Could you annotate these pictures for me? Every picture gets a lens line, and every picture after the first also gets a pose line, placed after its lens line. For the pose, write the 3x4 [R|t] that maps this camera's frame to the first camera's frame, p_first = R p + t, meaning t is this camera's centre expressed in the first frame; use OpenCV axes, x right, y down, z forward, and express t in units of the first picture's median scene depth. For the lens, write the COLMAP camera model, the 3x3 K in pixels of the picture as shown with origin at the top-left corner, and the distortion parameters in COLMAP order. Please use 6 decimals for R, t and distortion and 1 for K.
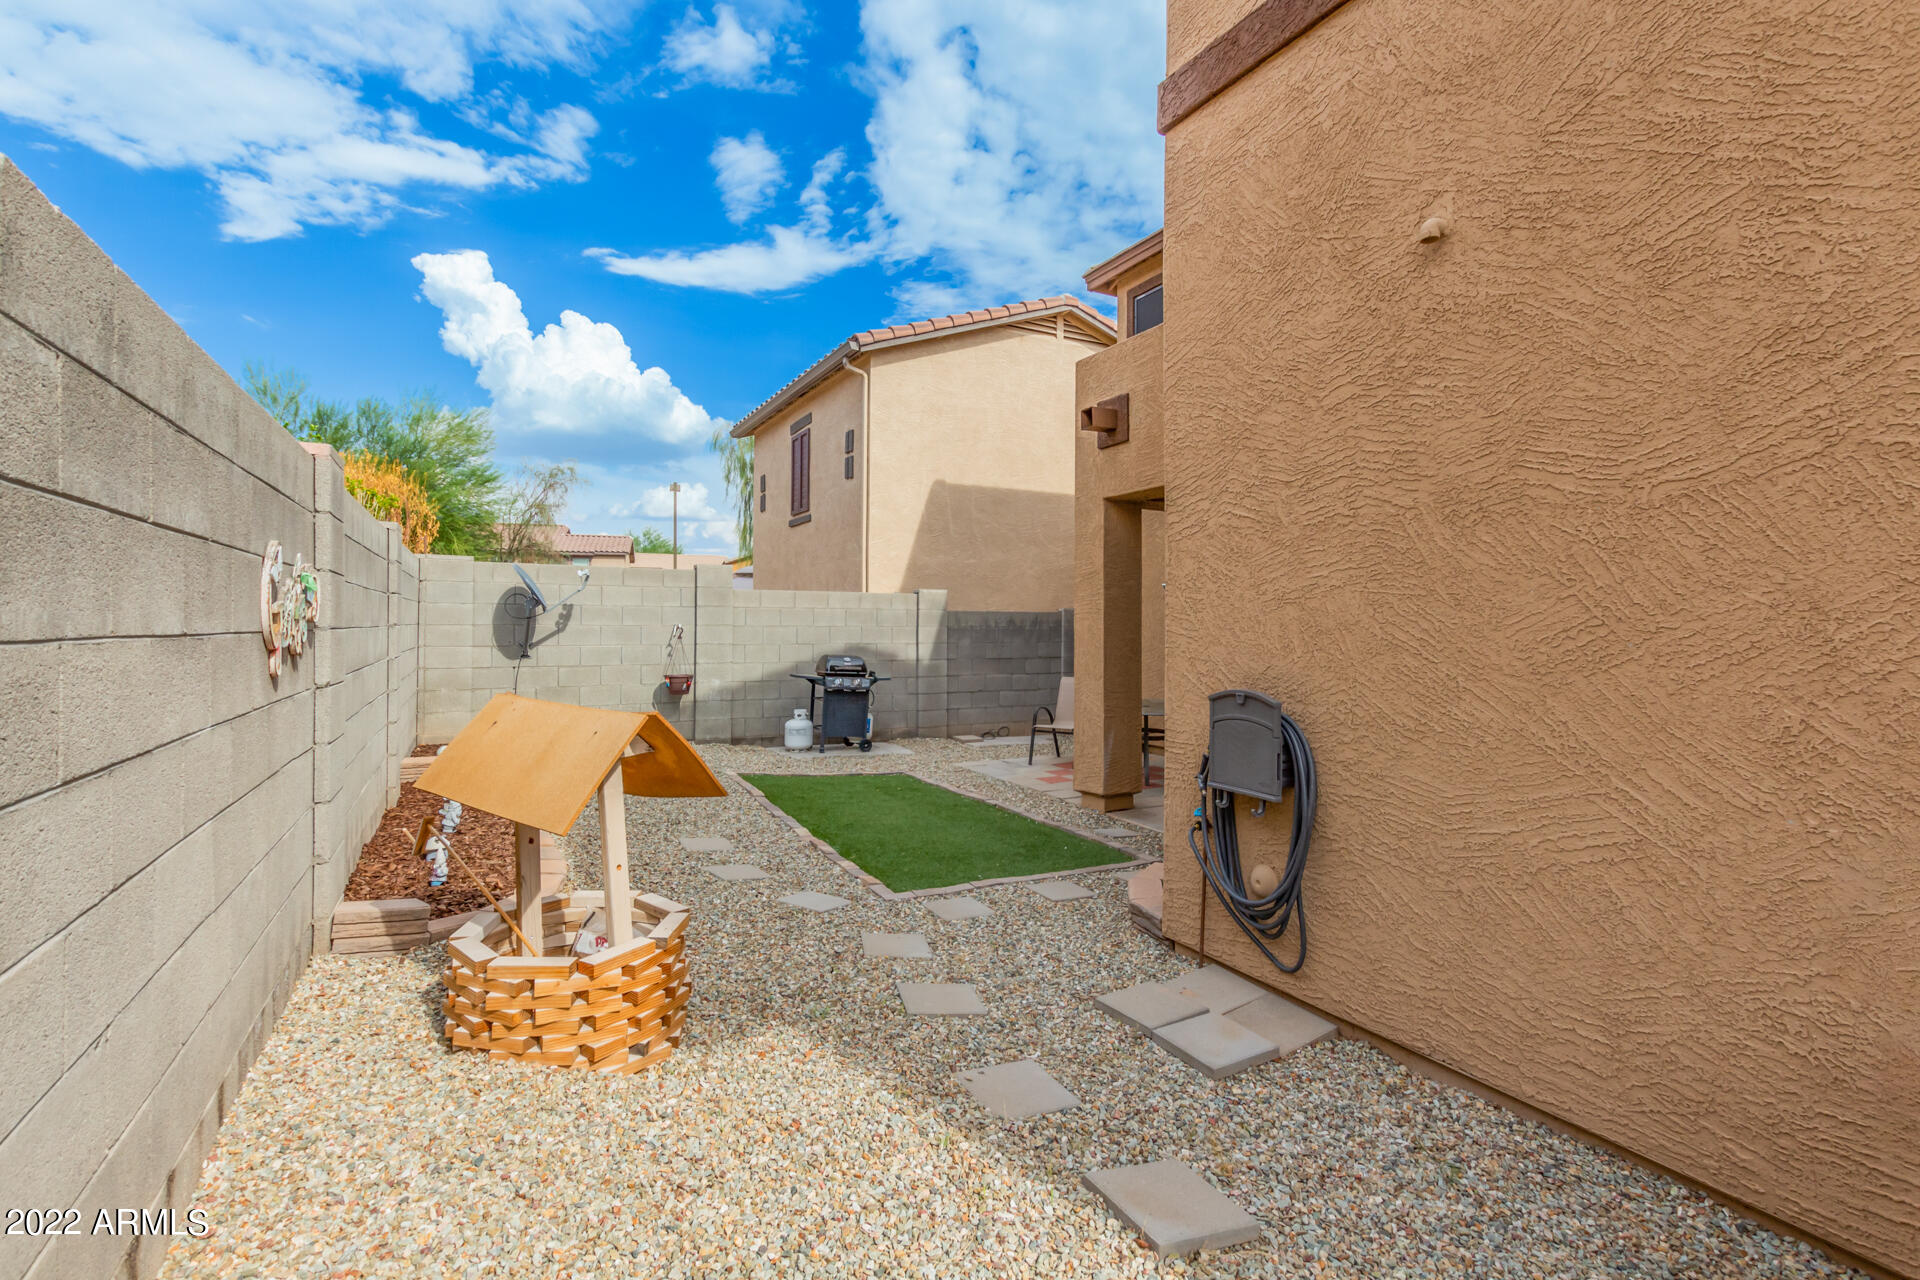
lens RADIAL K [[881.6, 0, 963.7], [0, 881.6, 632.7], [0, 0, 1]] dist [0.002187, -0.001689]
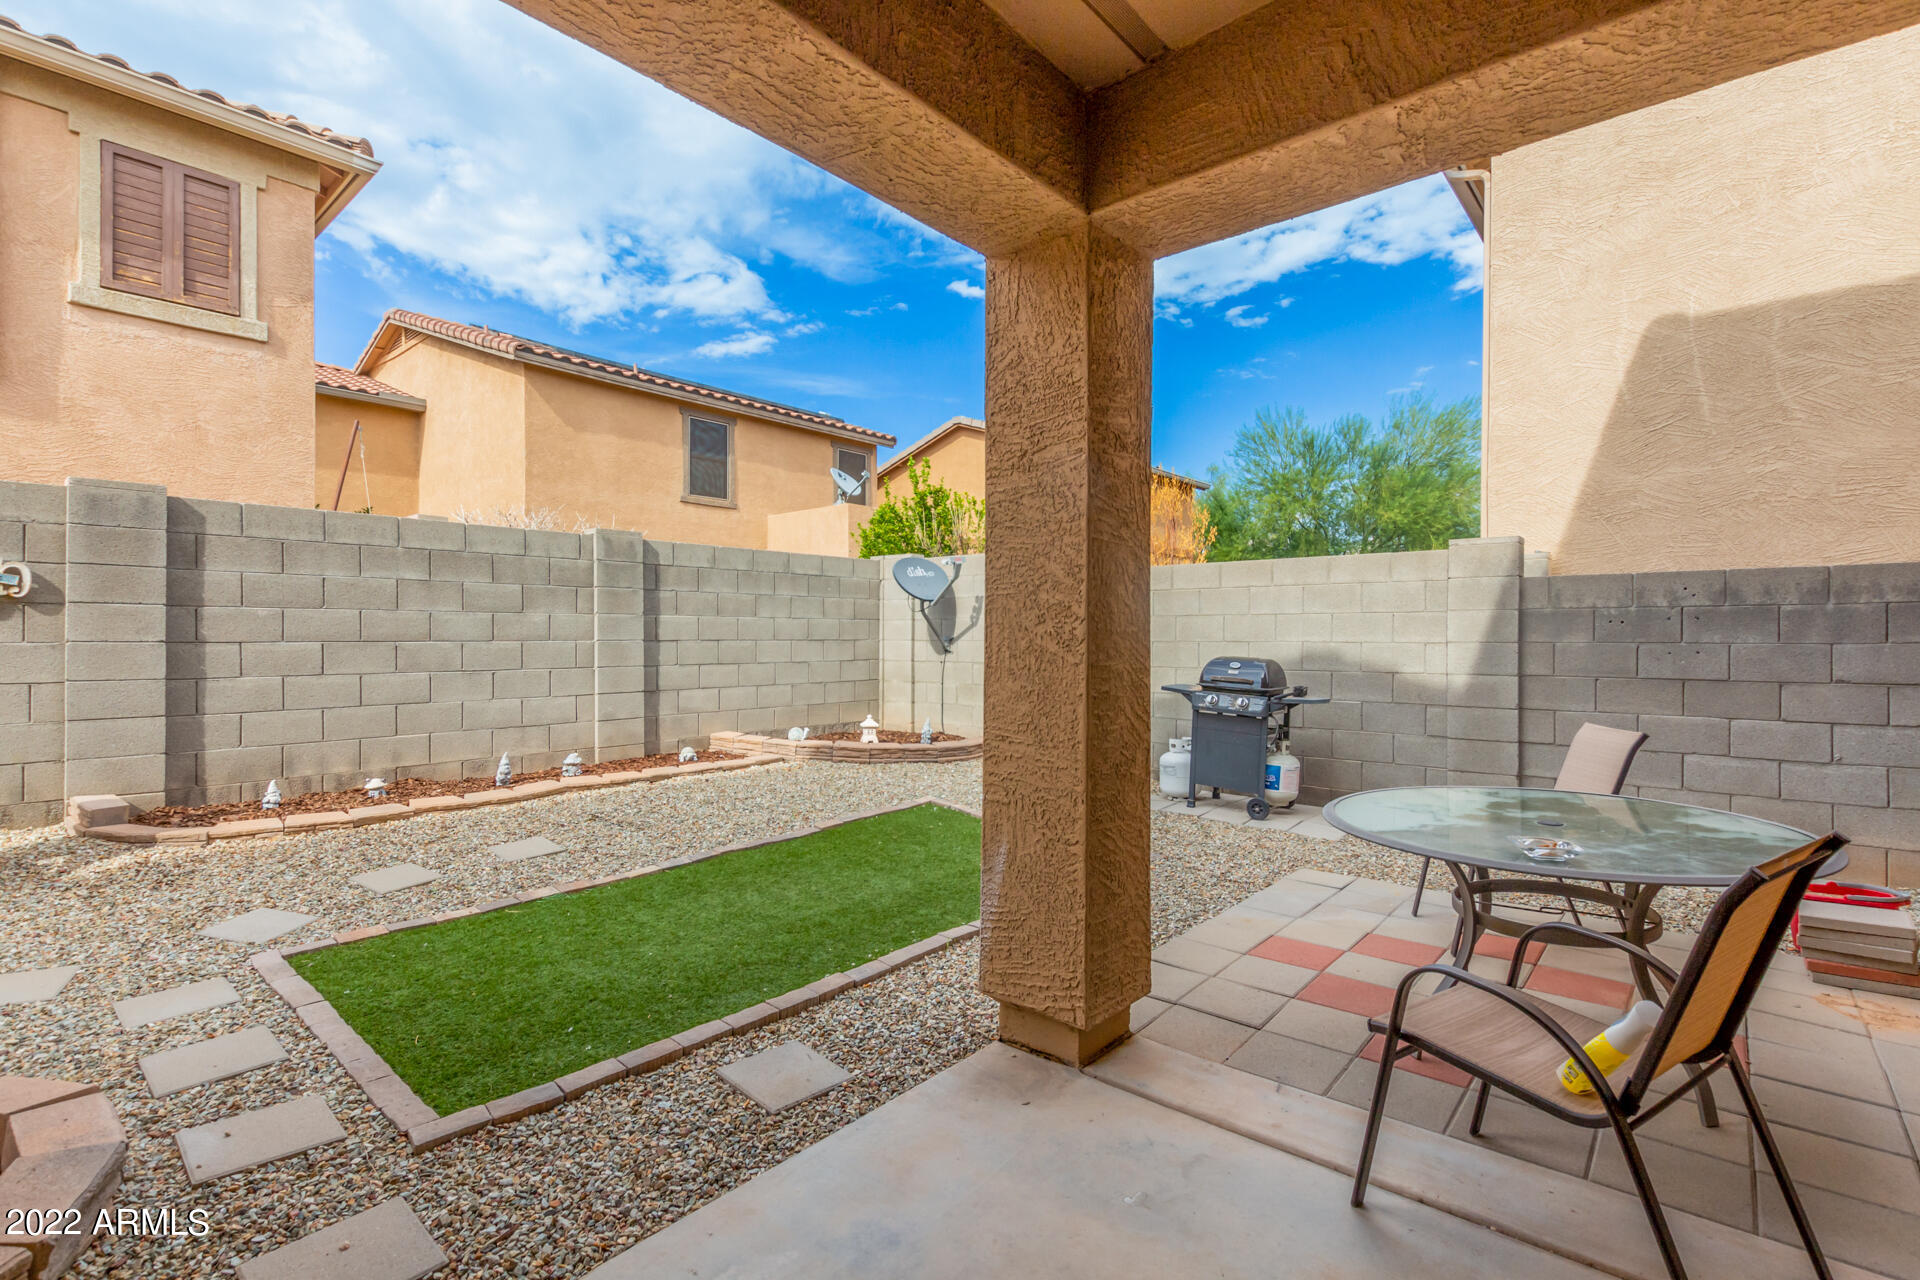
lens RADIAL K [[881.6, 0, 957.4], [0, 881.6, 635.6], [0, 0, 1]] dist [0.002187, -0.001689]
pose [[0.356318, -0.007768, -0.934332, 0.382293], [-0.008192, 0.999901, -0.011438, 0.018376], [0.934329, 0.011729, 0.356219, 0.605335]]
